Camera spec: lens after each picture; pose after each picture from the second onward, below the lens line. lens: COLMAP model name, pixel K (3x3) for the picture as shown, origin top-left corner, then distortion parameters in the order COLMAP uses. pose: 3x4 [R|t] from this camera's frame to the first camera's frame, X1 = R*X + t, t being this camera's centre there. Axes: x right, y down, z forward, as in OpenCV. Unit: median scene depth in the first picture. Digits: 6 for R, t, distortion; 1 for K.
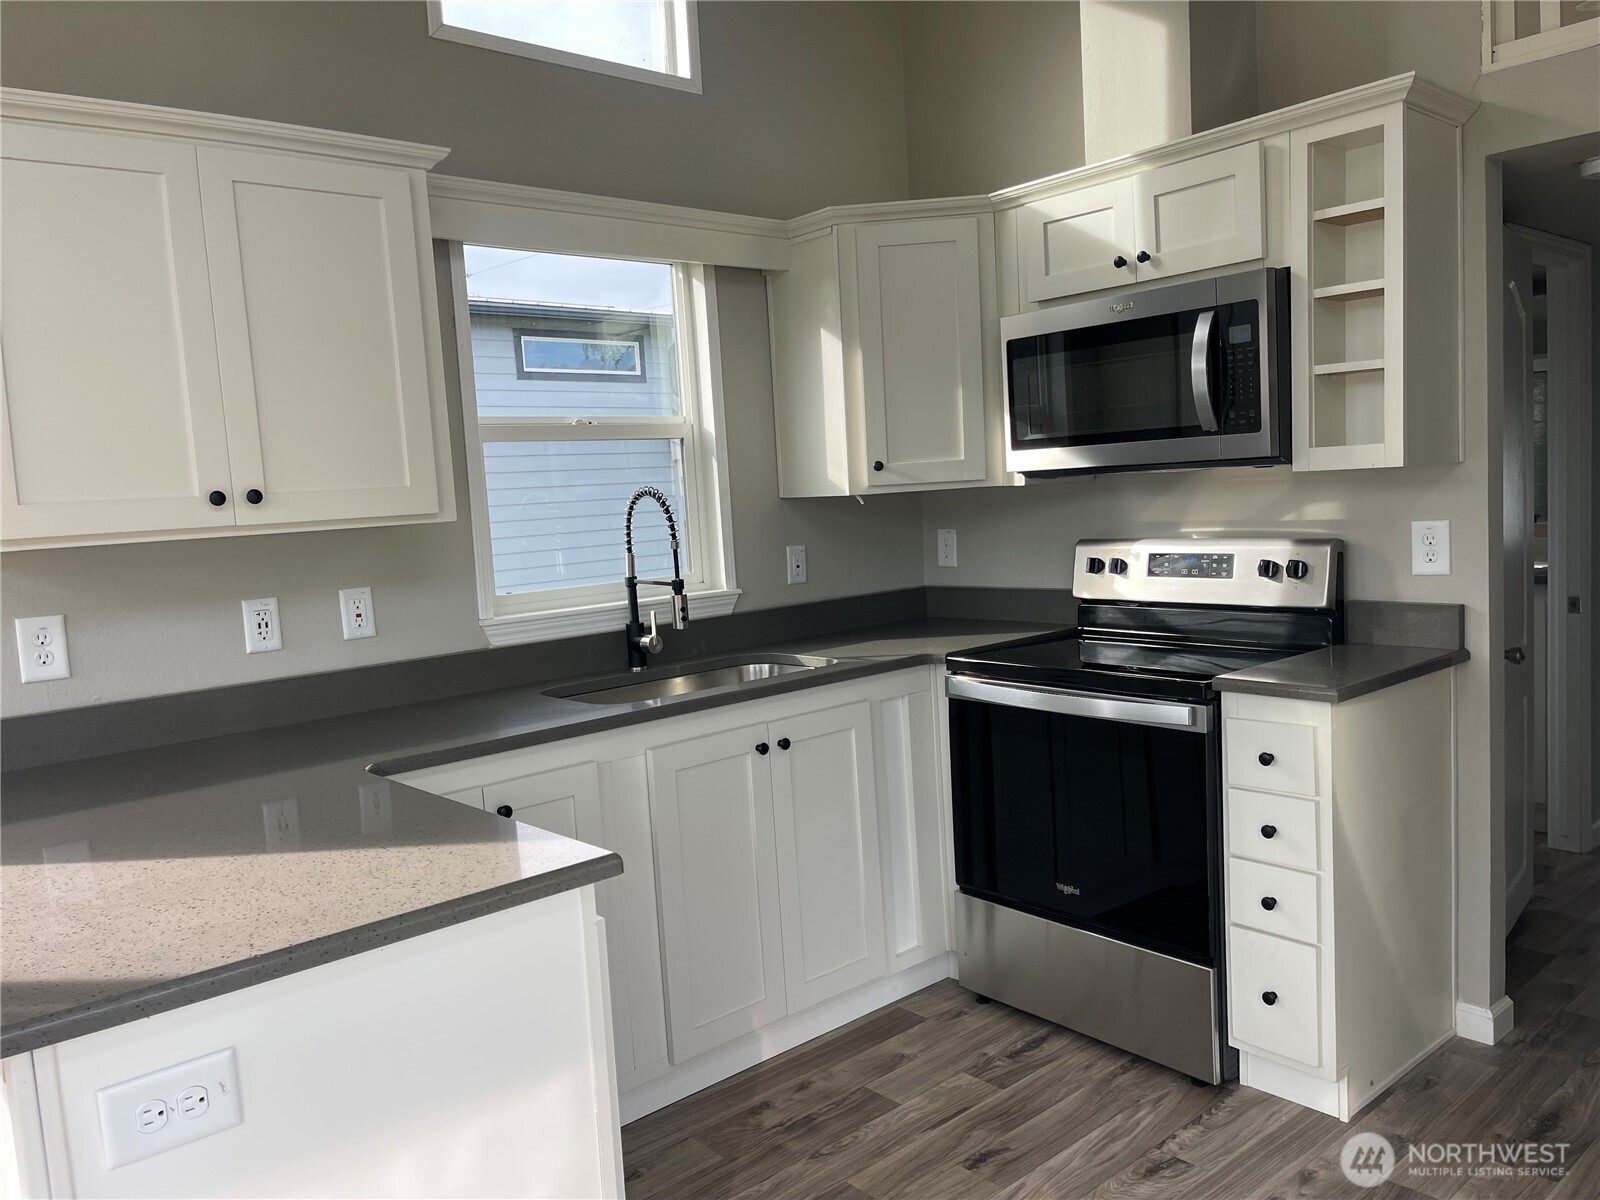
lens RADIAL K [[1212.5, 0, 802.5], [0, 1212.5, 603.3], [0, 0, 1]] dist [0.090816, -0.061009]
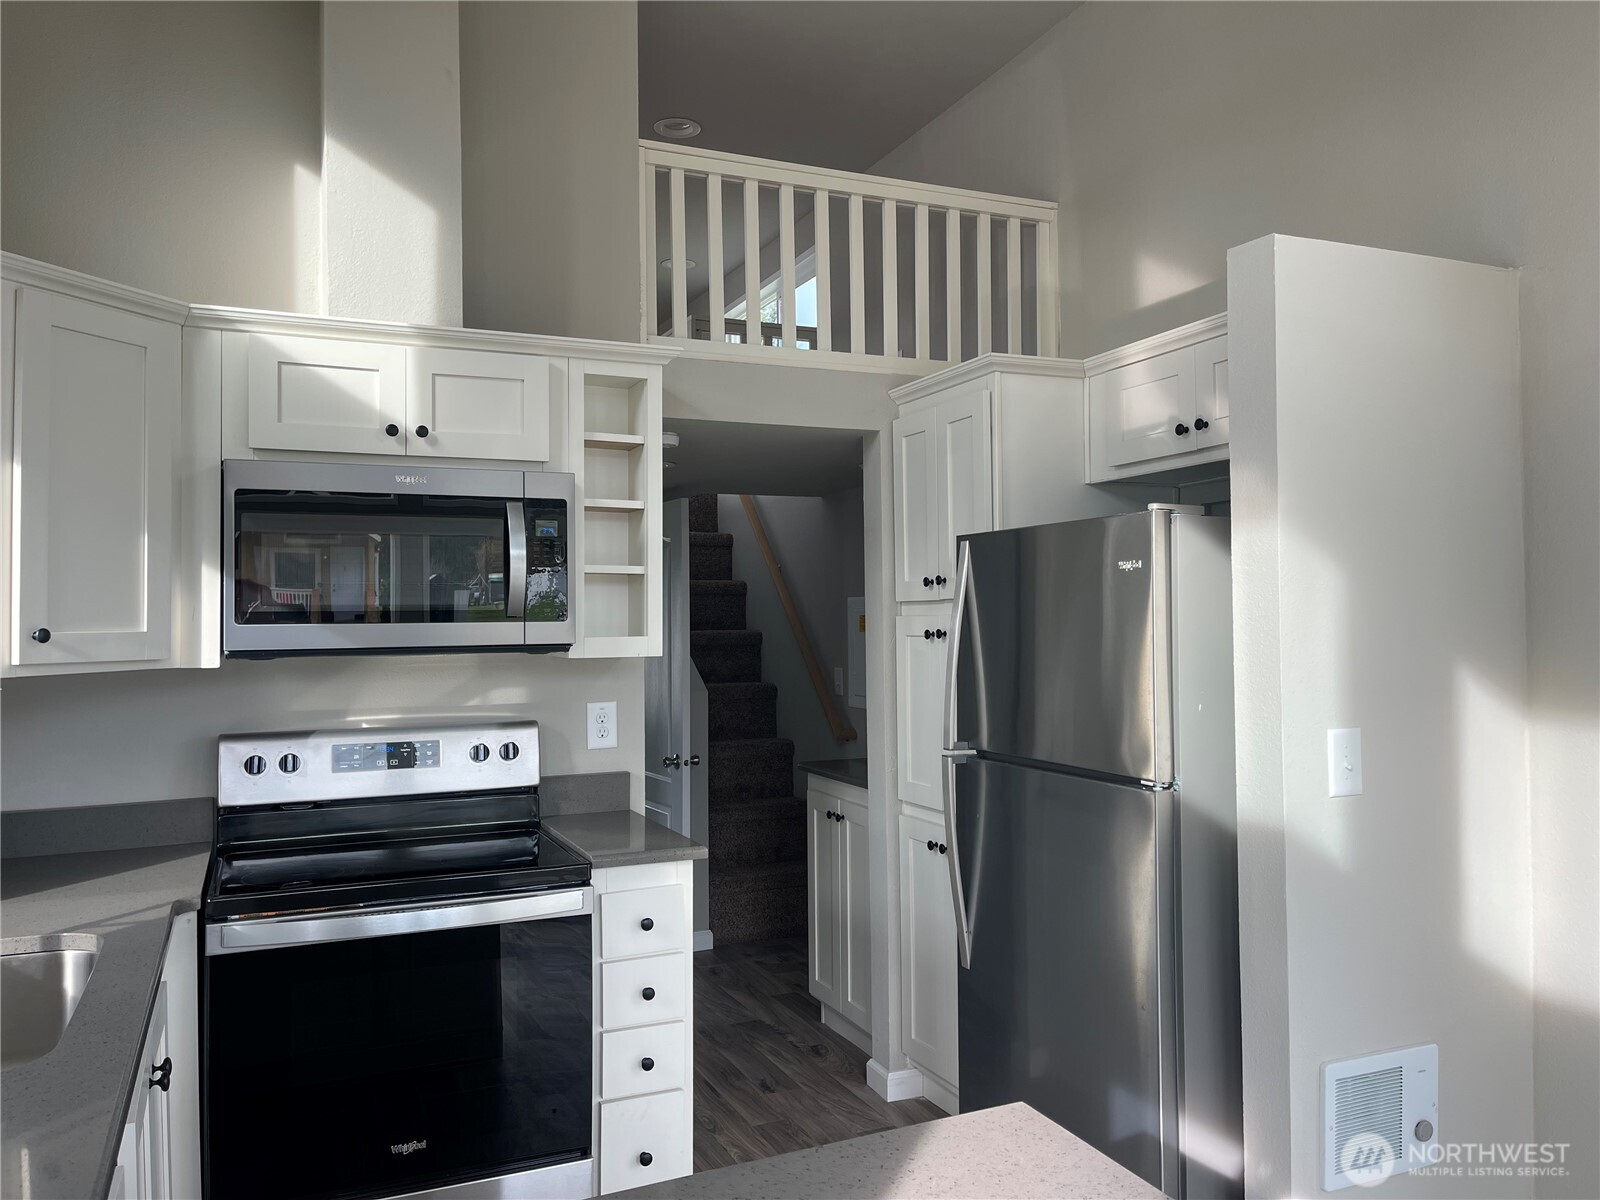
lens RADIAL K [[1212.5, 0, 788.1], [0, 1212.5, 612.7], [0, 0, 1]] dist [0.090816, -0.061009]
pose [[0.299635, 0.059445, 0.952200, -0.516436], [0.092470, 0.991548, -0.091000, -0.027547], [-0.949562, 0.115317, 0.291606, 0.447650]]
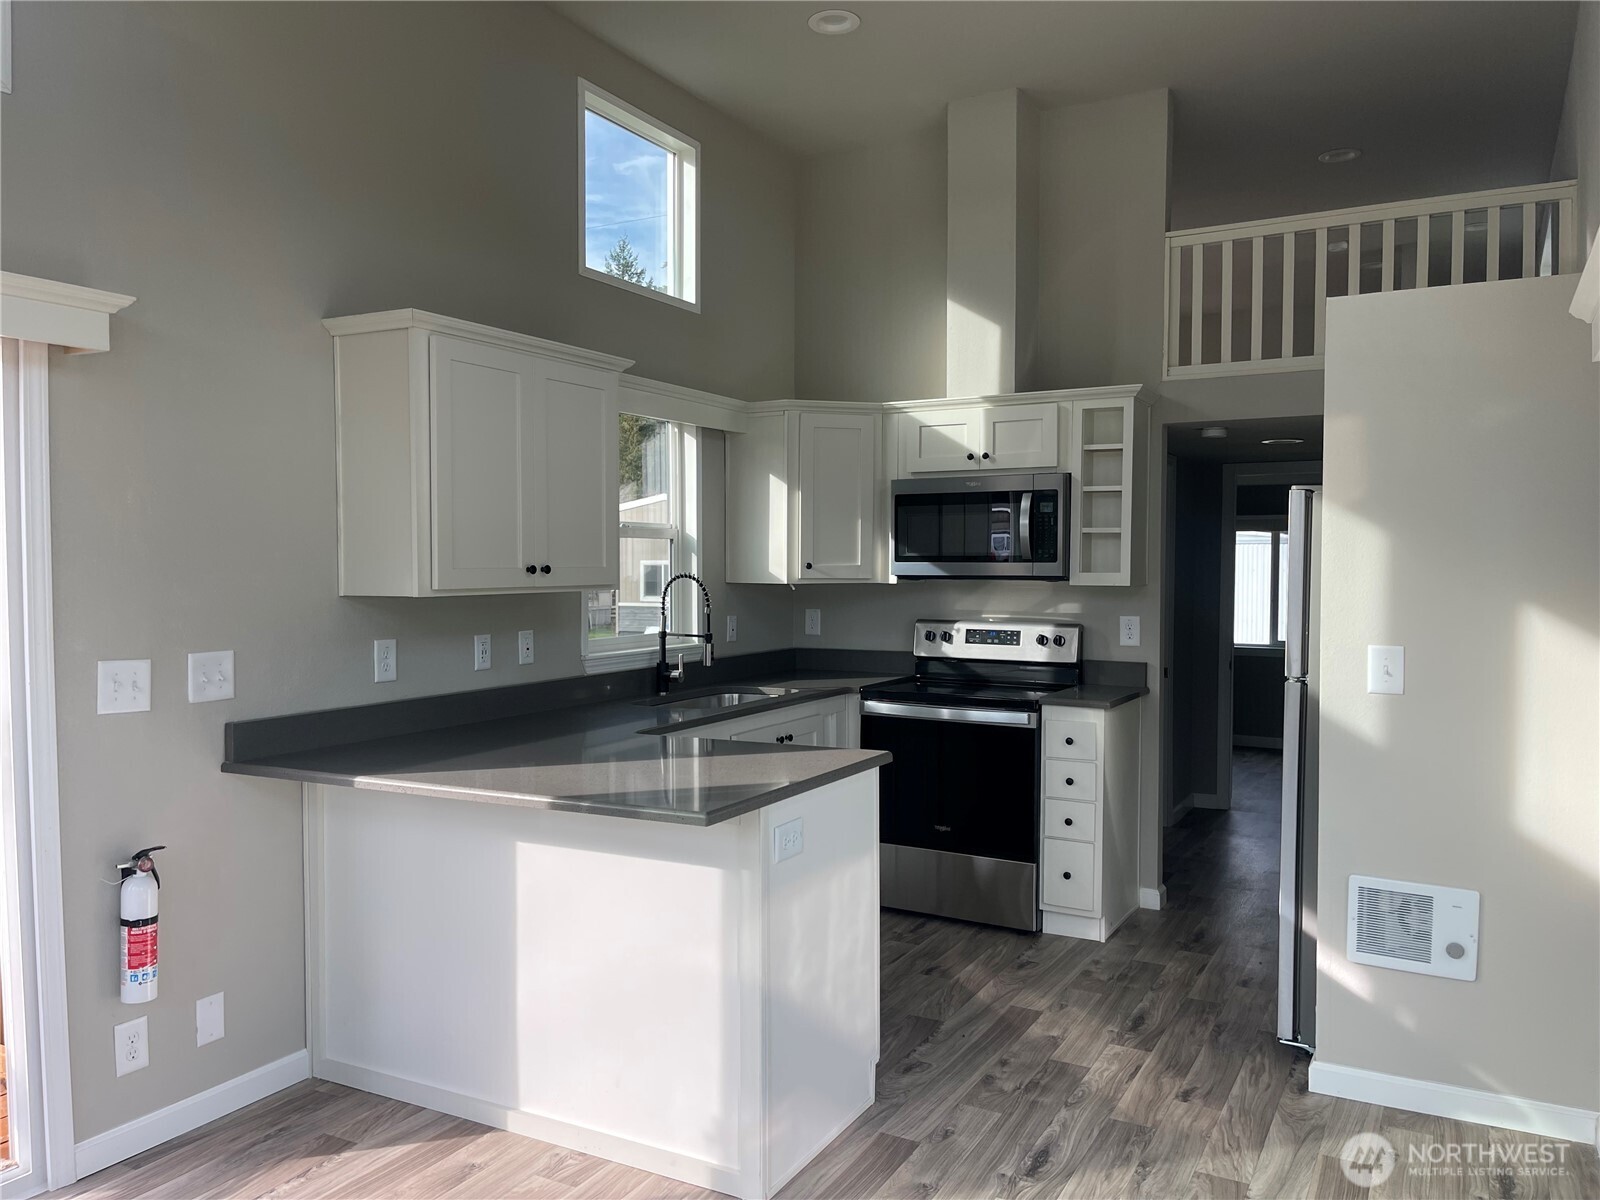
lens RADIAL K [[1212.5, 0, 791.2], [0, 1212.5, 609.3], [0, 0, 1]] dist [0.090816, -0.061009]
pose [[0.940351, 0.044302, 0.337310, -0.521296], [-0.019161, 0.996808, -0.077503, 0.067051], [-0.339667, 0.066417, 0.938198, -0.471990]]
